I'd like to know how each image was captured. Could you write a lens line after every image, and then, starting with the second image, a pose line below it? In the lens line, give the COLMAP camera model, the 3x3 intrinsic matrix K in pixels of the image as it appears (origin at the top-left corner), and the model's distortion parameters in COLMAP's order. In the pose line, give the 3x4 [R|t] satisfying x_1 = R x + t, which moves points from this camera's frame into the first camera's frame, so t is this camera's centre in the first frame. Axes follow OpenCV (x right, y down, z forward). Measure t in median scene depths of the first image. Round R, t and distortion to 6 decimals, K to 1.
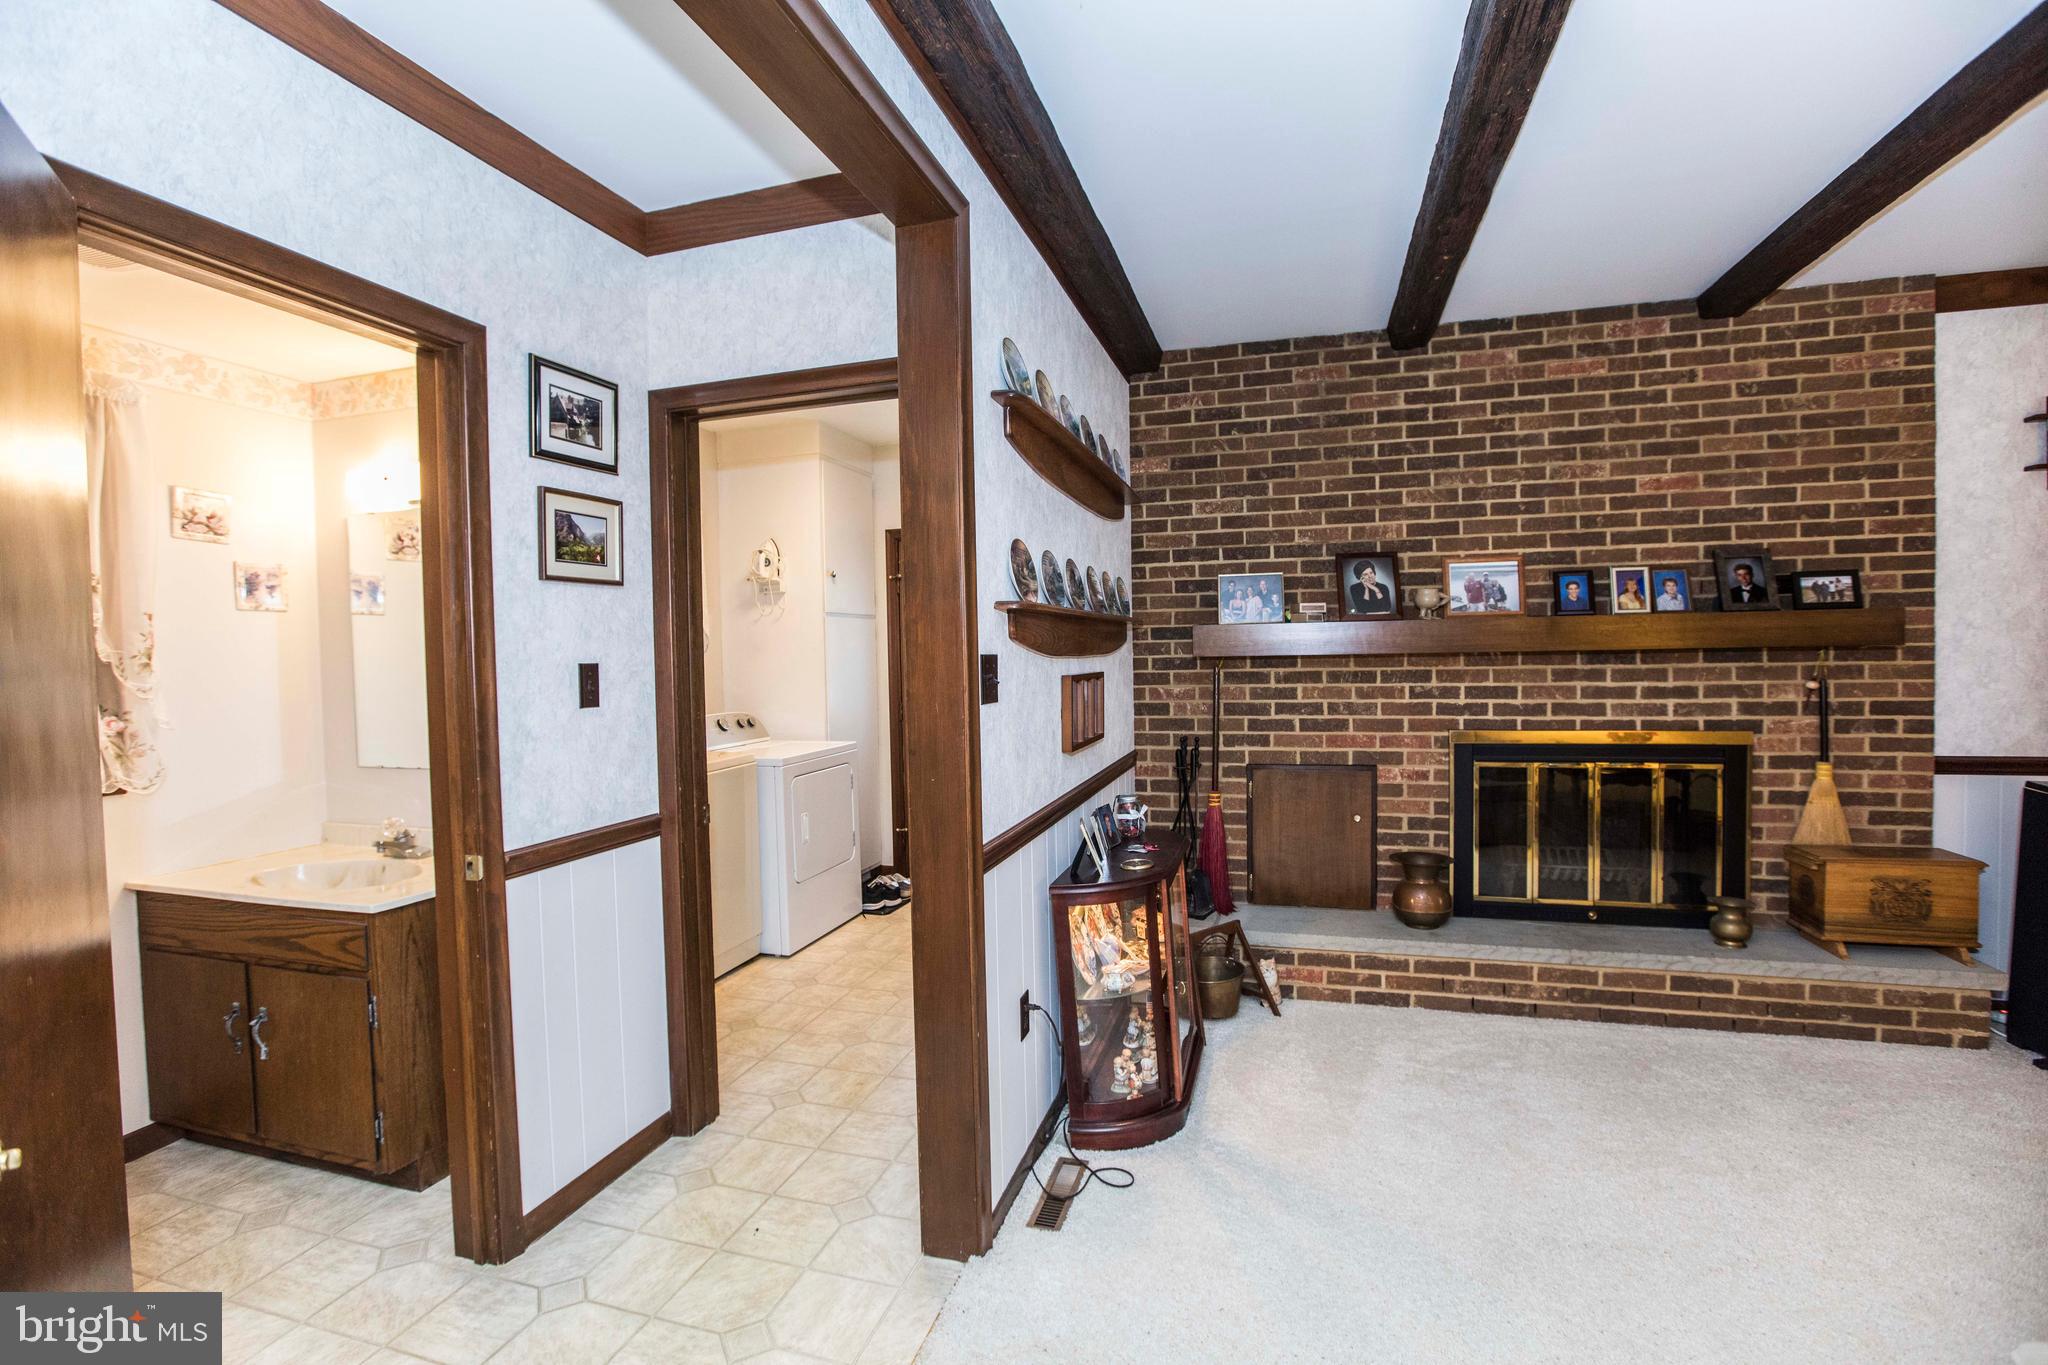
lens RADIAL K [[929.1, 0, 1020.6], [0, 929.1, 676.0], [0, 0, 1]] dist [-0.034222, 0.010037]
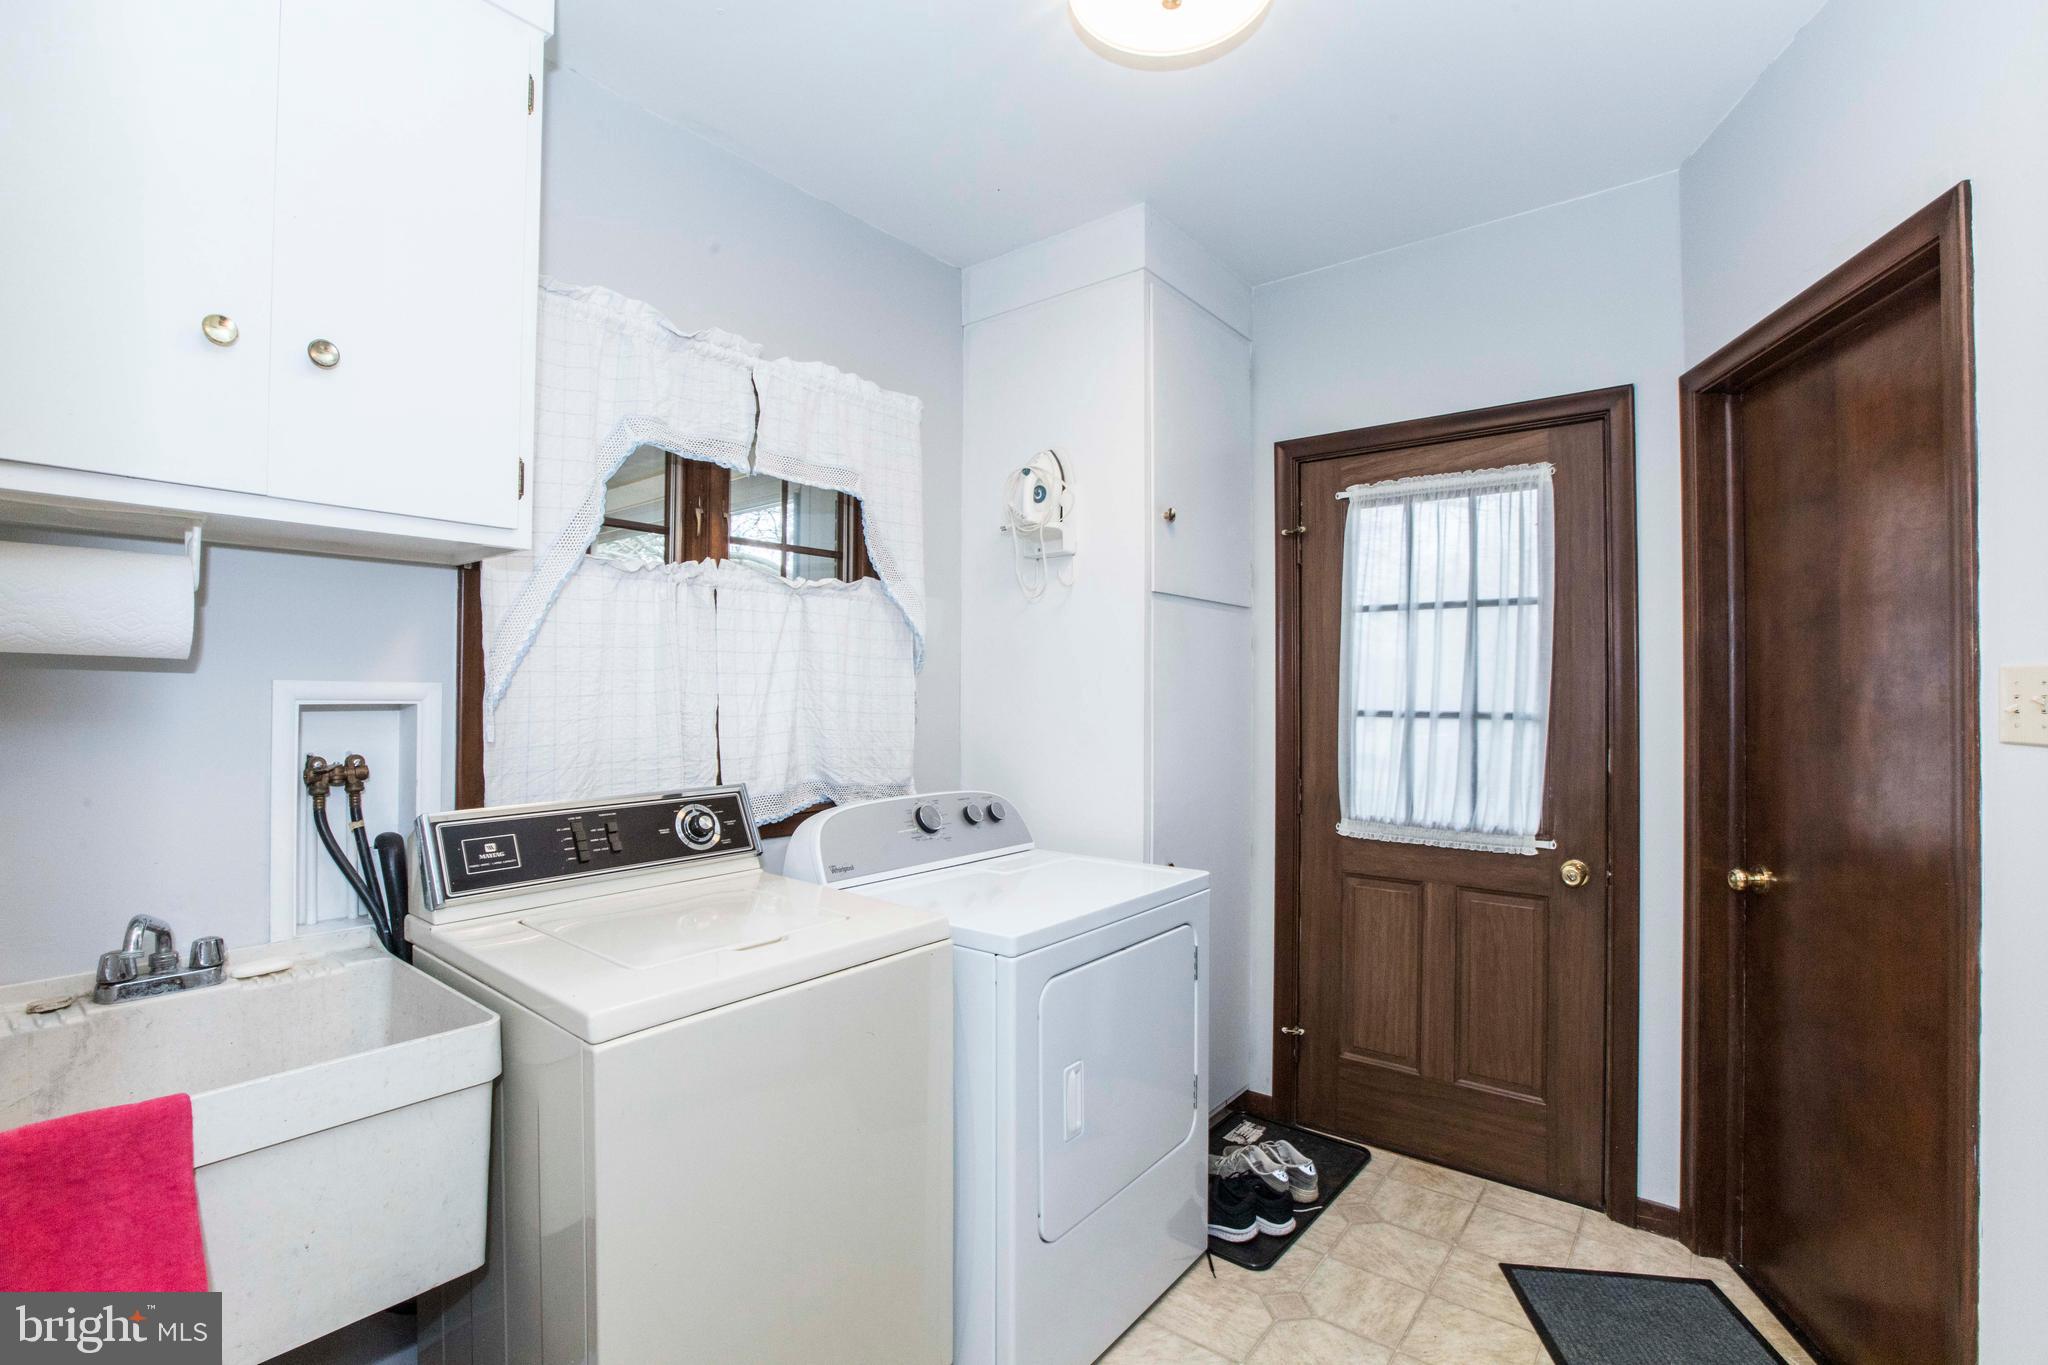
lens RADIAL K [[929.1, 0, 1022.0], [0, 929.1, 680.0], [0, 0, 1]] dist [-0.034222, 0.010037]
pose [[0.929221, 0.020213, -0.368971, -0.236440], [-0.031140, 0.999234, -0.023684, -0.022743], [0.368210, 0.033498, 0.929139, 1.332386]]
